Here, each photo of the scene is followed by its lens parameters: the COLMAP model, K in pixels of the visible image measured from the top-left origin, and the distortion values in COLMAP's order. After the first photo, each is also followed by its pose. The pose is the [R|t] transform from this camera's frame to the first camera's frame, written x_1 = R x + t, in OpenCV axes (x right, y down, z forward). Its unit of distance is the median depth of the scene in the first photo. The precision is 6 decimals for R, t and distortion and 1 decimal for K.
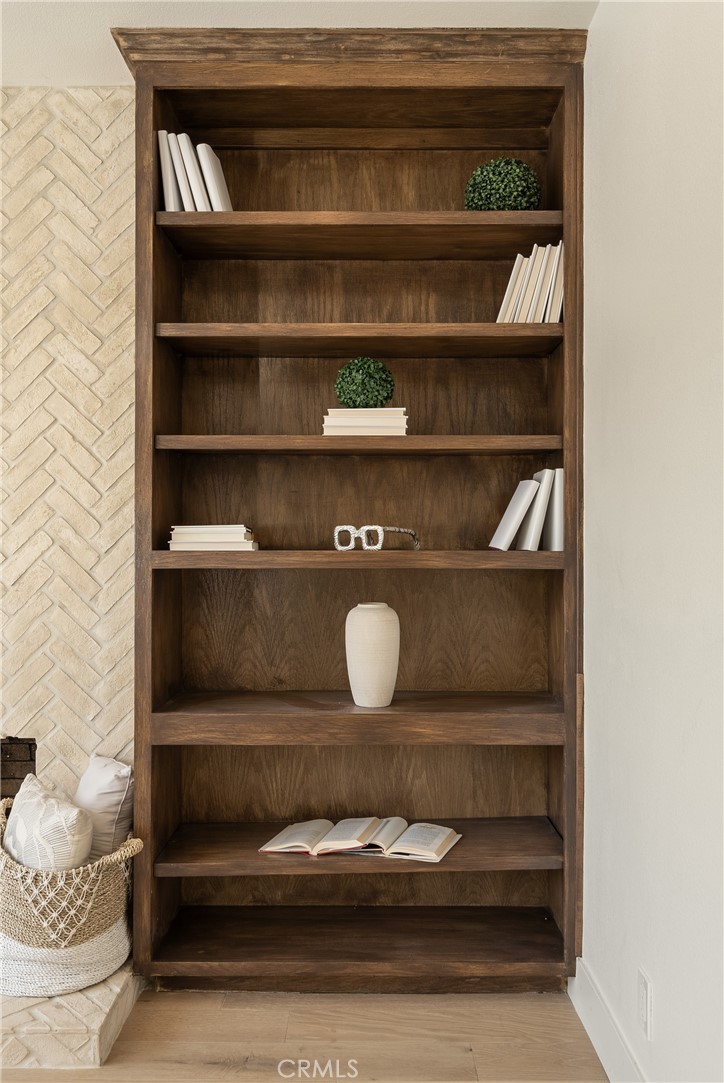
lens RADIAL K [[880.3, 0, 362.0], [0, 880.3, 541.5], [0, 0, 1]] dist [0.009708, 0.000801]
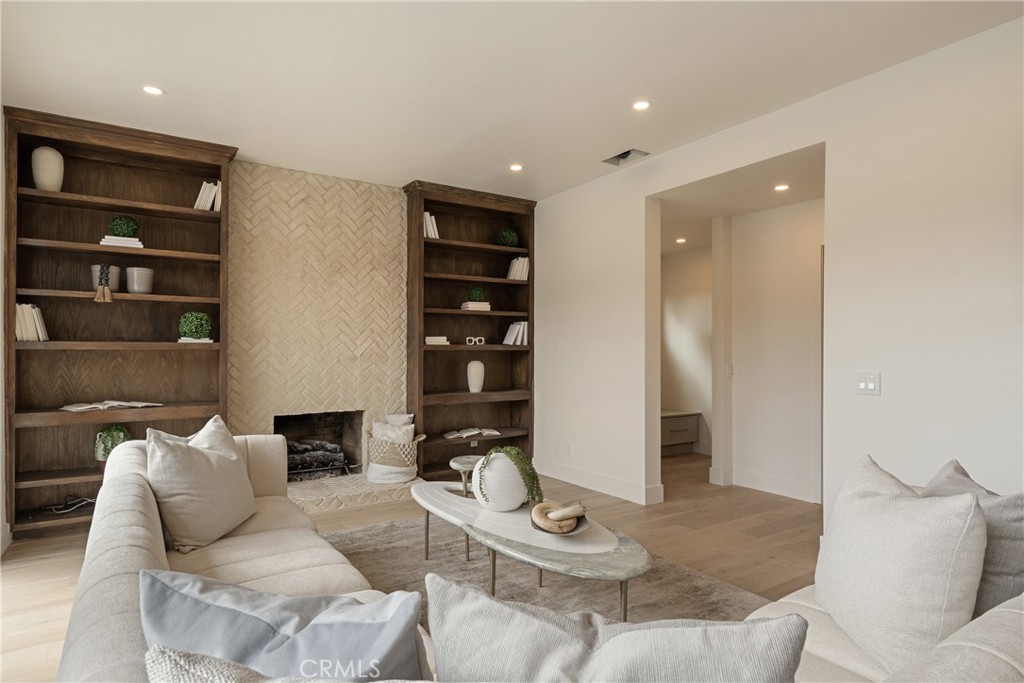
lens RADIAL K [[573.0, 0, 508.1], [0, 573.0, 347.3], [0, 0, 1]] dist [0.002510, 0.001473]
pose [[0.834954, 0.001825, 0.550317, -1.090800], [-0.005278, 0.999975, 0.004692, 0.009005], [-0.550295, -0.006822, 0.834943, -0.868681]]
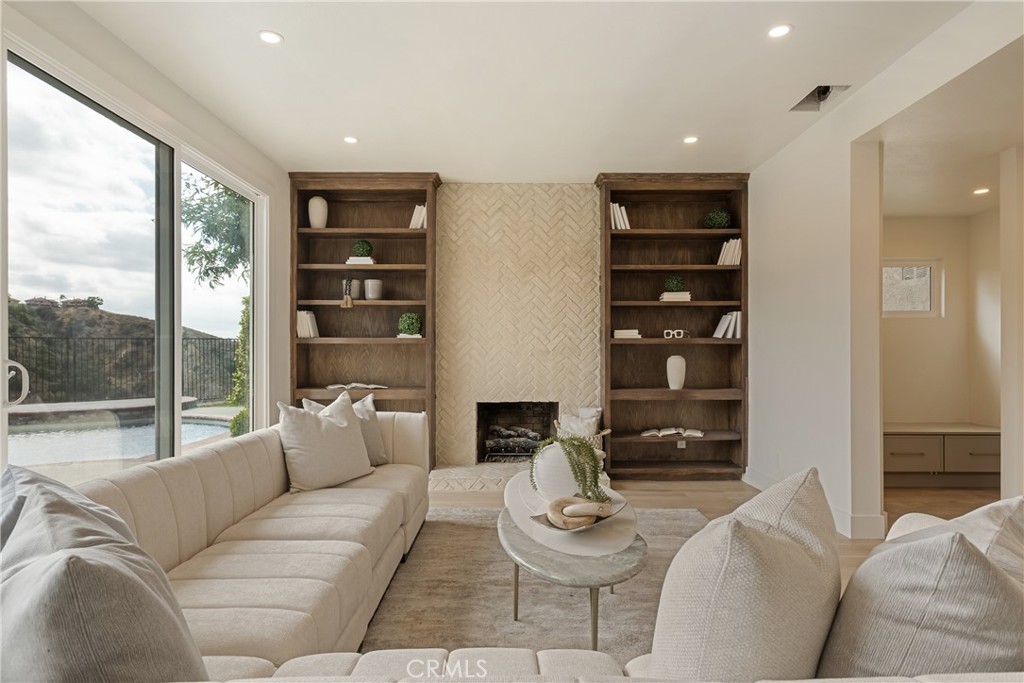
lens RADIAL K [[566.6, 0, 507.8], [0, 566.6, 350.3], [0, 0, 1]] dist [0.000728, 0.001059]
pose [[0.999997, -0.001480, 0.002098, -0.591512], [0.001470, 0.999988, 0.004643, 0.042848], [-0.002105, -0.004640, 0.999987, -0.988217]]
